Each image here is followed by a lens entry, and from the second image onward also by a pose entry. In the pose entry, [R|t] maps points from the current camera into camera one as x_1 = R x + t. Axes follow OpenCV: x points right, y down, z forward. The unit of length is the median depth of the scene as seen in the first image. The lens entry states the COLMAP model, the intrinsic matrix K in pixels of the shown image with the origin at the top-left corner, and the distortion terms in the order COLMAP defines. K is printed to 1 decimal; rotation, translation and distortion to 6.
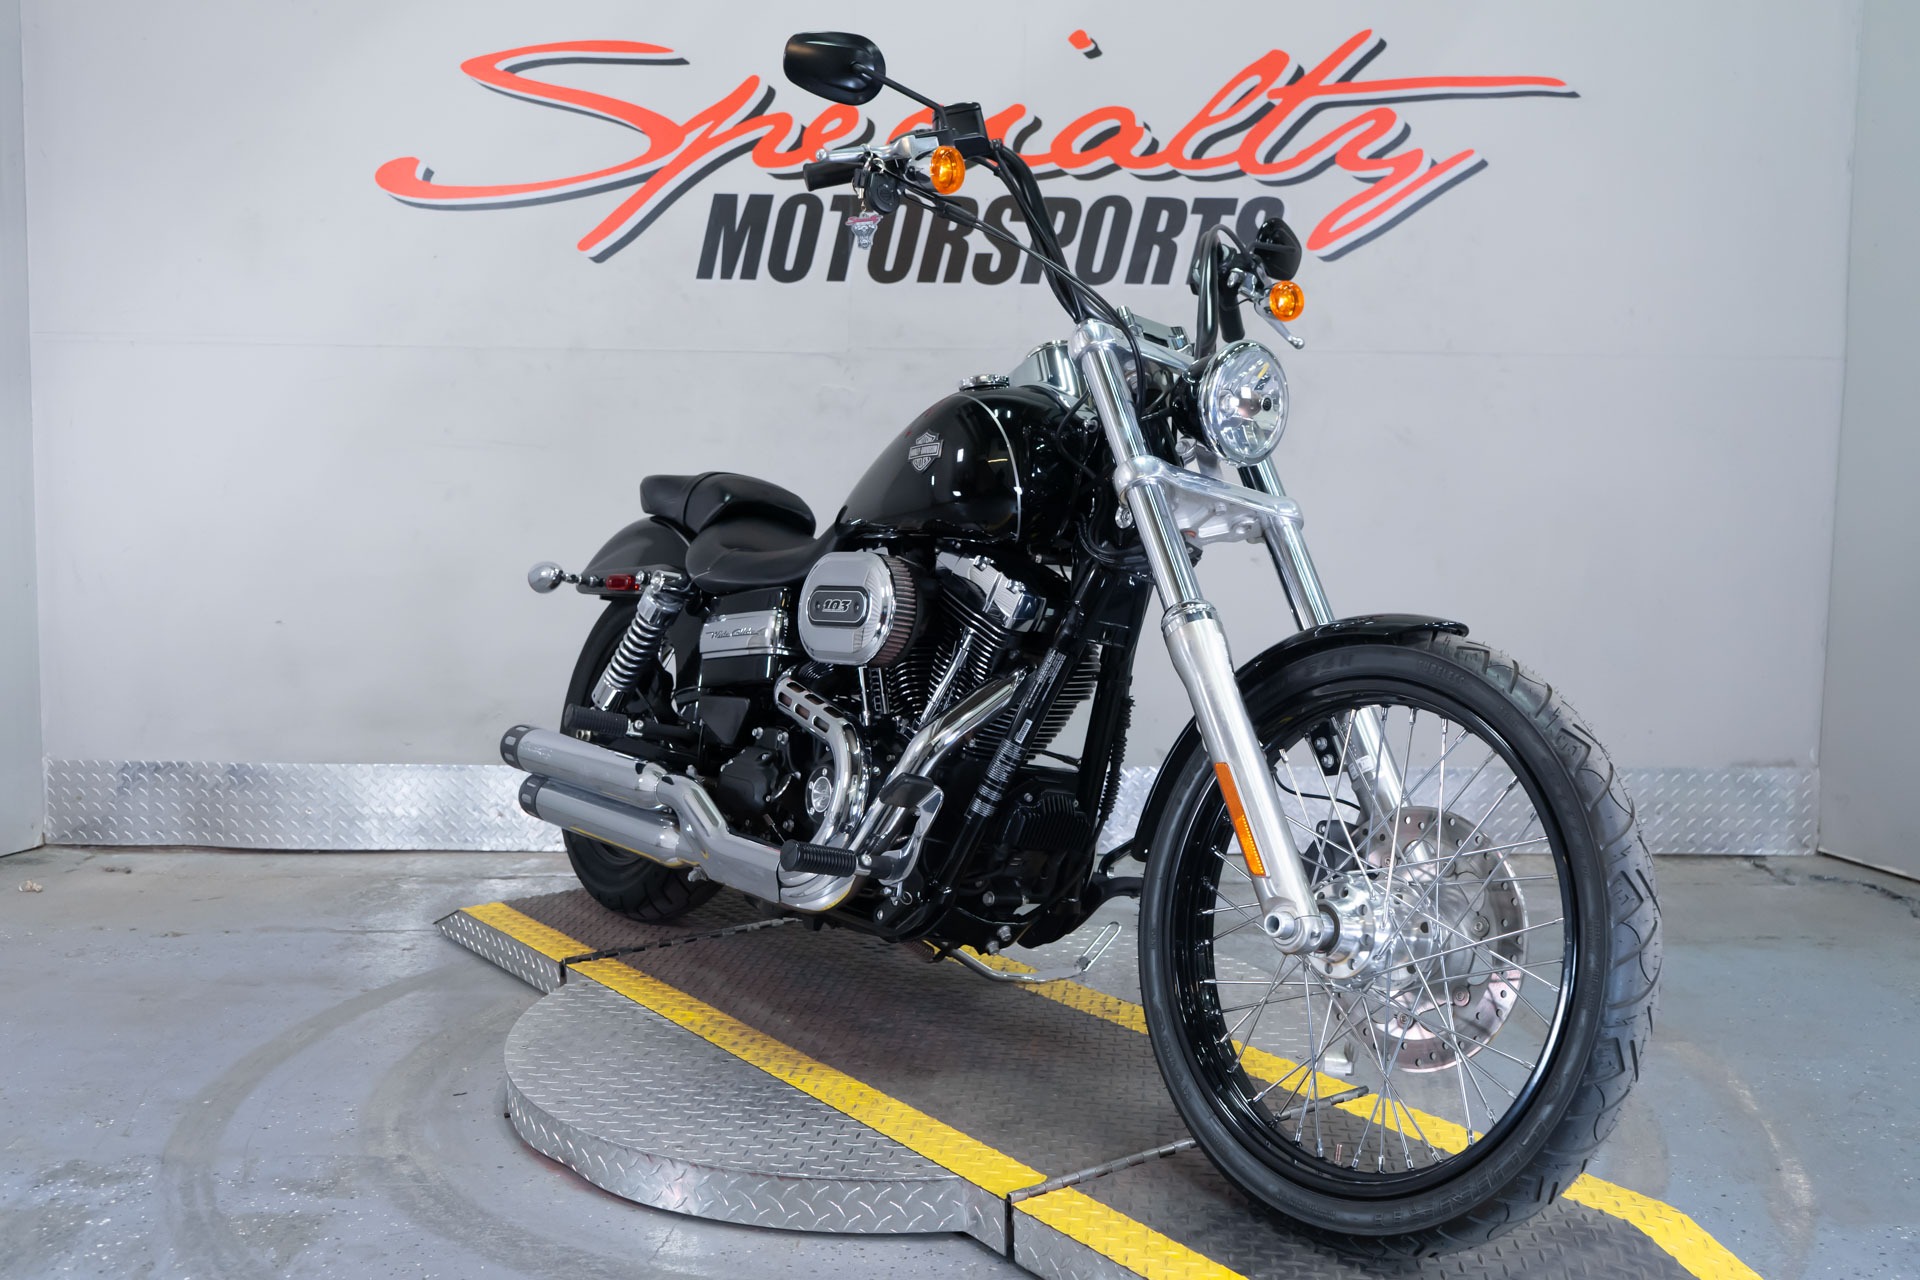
lens RADIAL K [[1861.8, 0, 960.0], [0, 1861.8, 640.0], [0, 0, 1]] dist [0.008945, 0.006077]
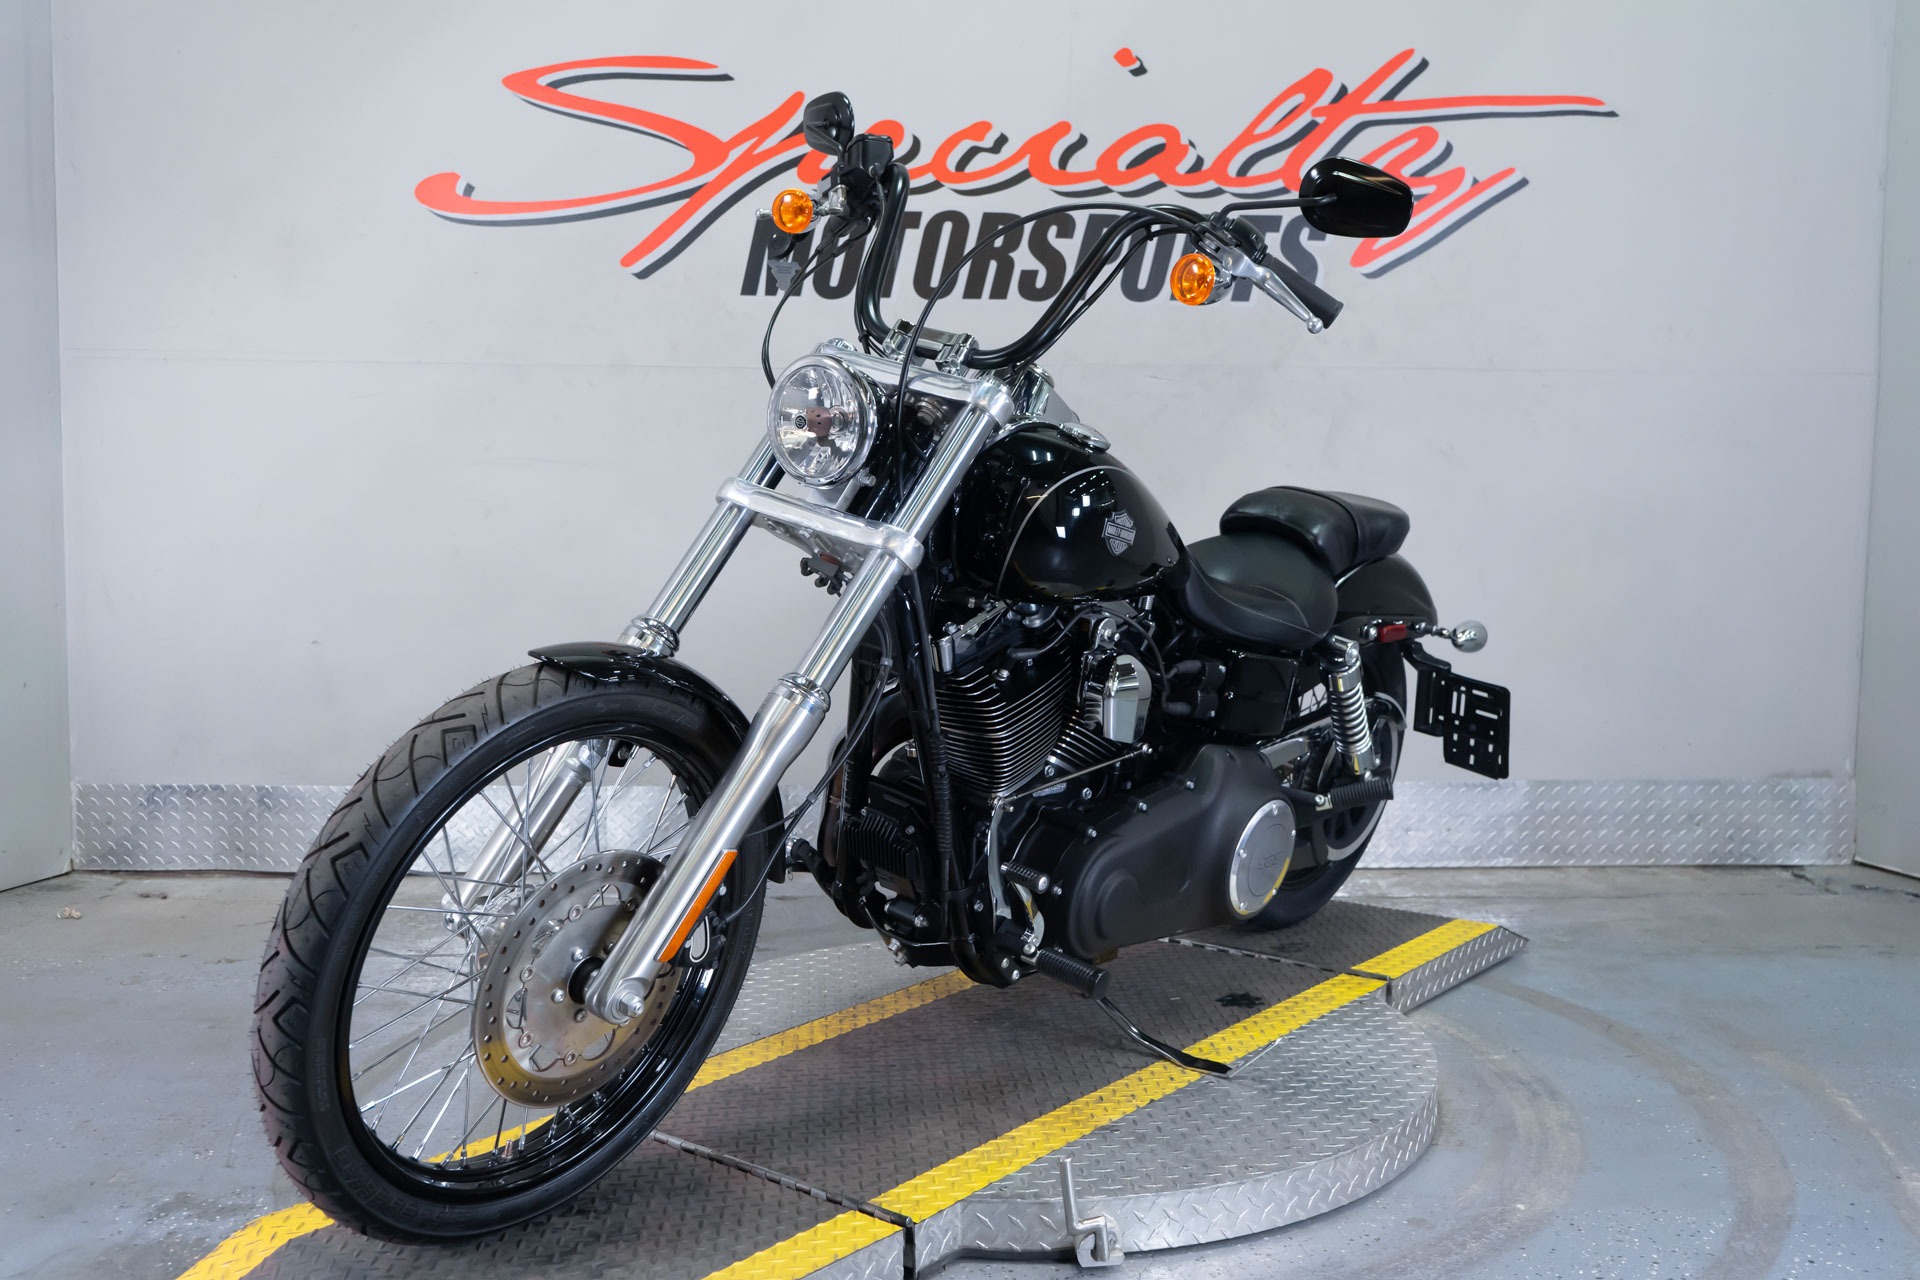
lens RADIAL K [[1861.8, 0, 960.0], [0, 1861.8, 640.0], [0, 0, 1]] dist [0.008945, 0.006077]
pose [[0.999446, -0.005238, 0.032878, -0.058548], [0.005532, 0.999945, -0.008864, -0.000232], [-0.032830, 0.009041, 0.999420, 0.003337]]
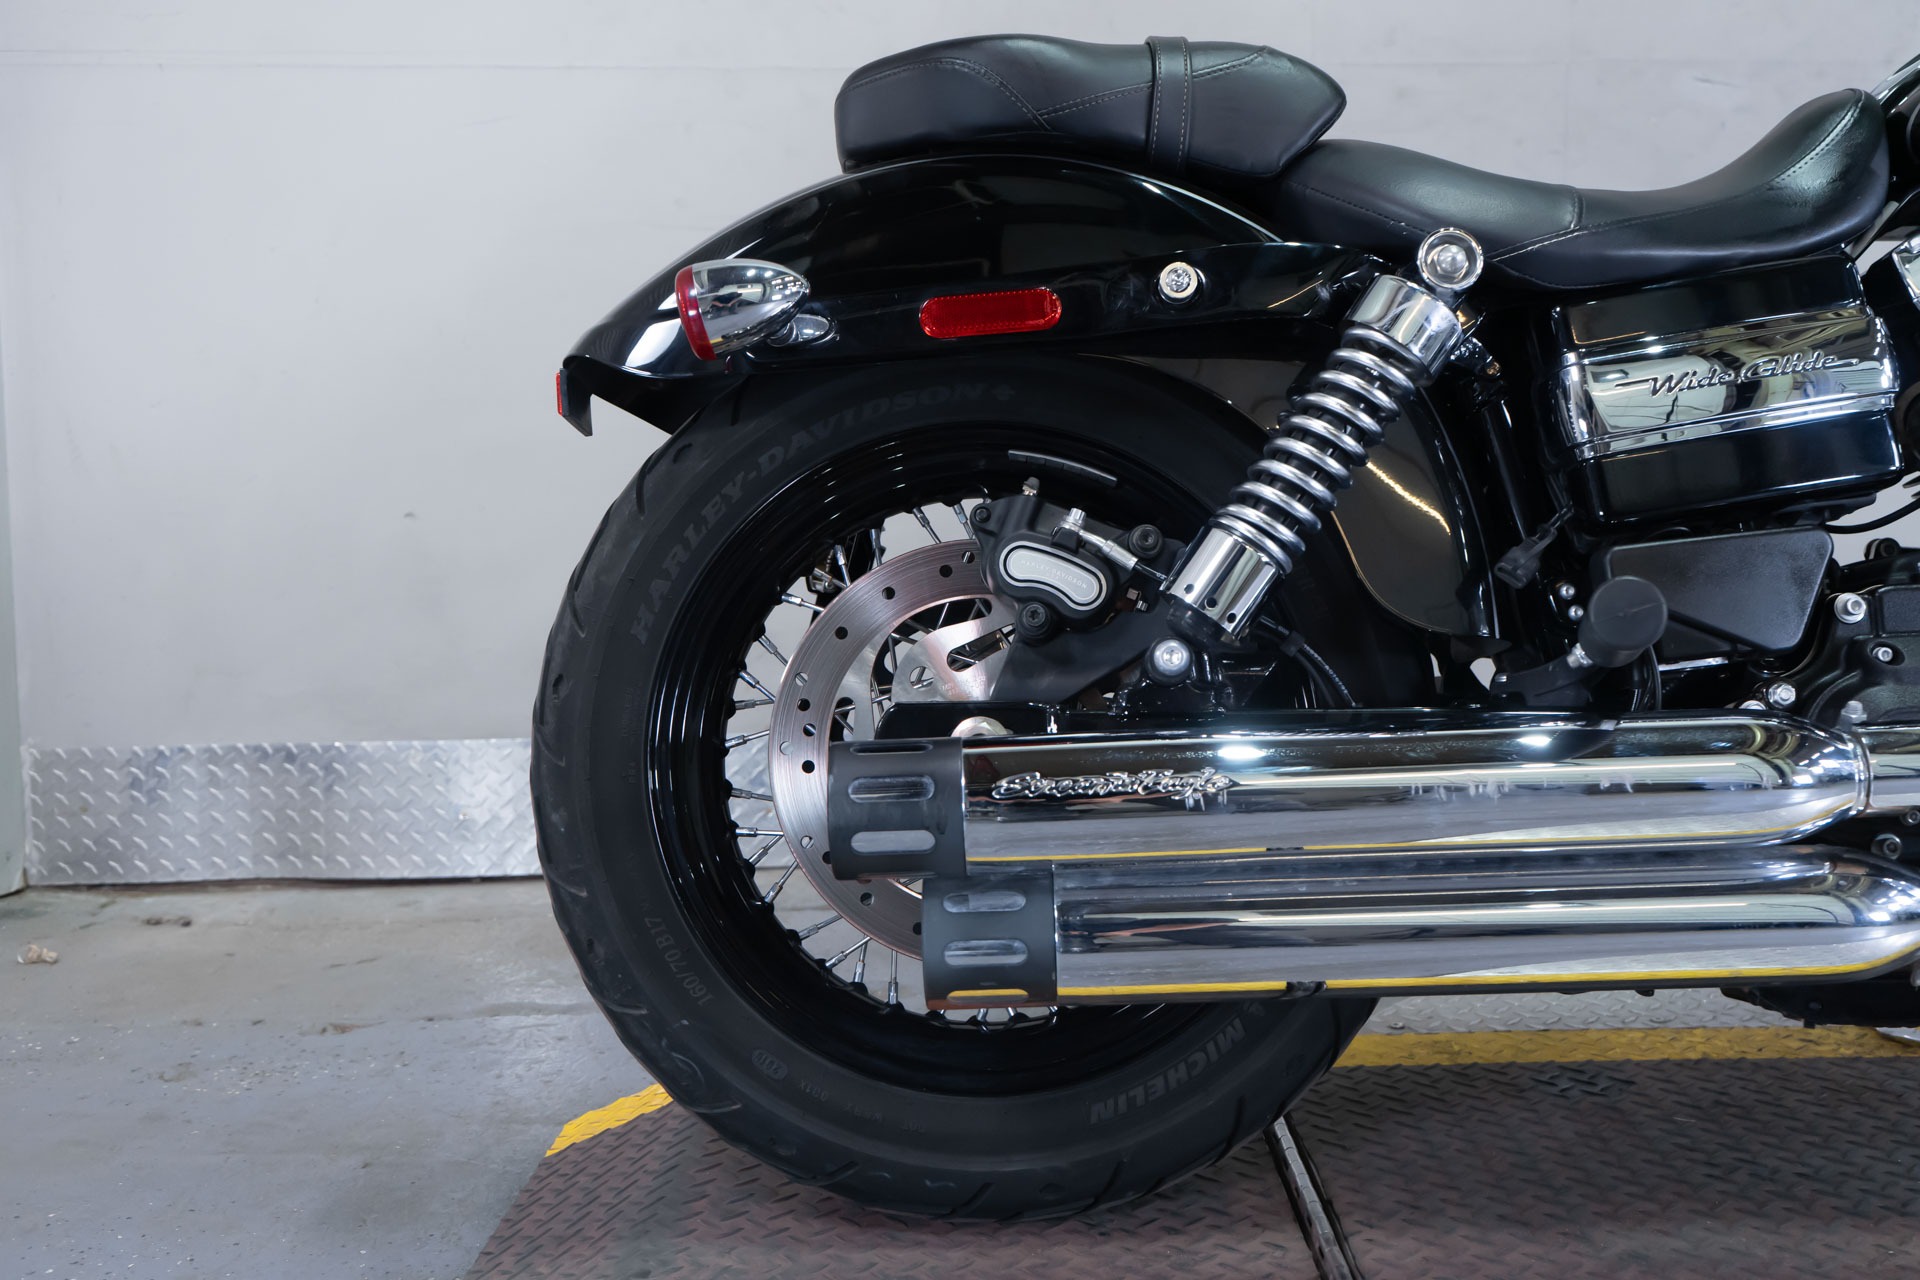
lens RADIAL K [[1867.0, 0, 971.2], [0, 1867.0, 641.1], [0, 0, 1]] dist [-0.003972, -0.009248]
pose [[0.994809, -0.030452, 0.097098, -0.247332], [0.031713, 0.999431, -0.011461, 0.047340], [-0.096693, 0.014481, 0.995209, 0.369336]]
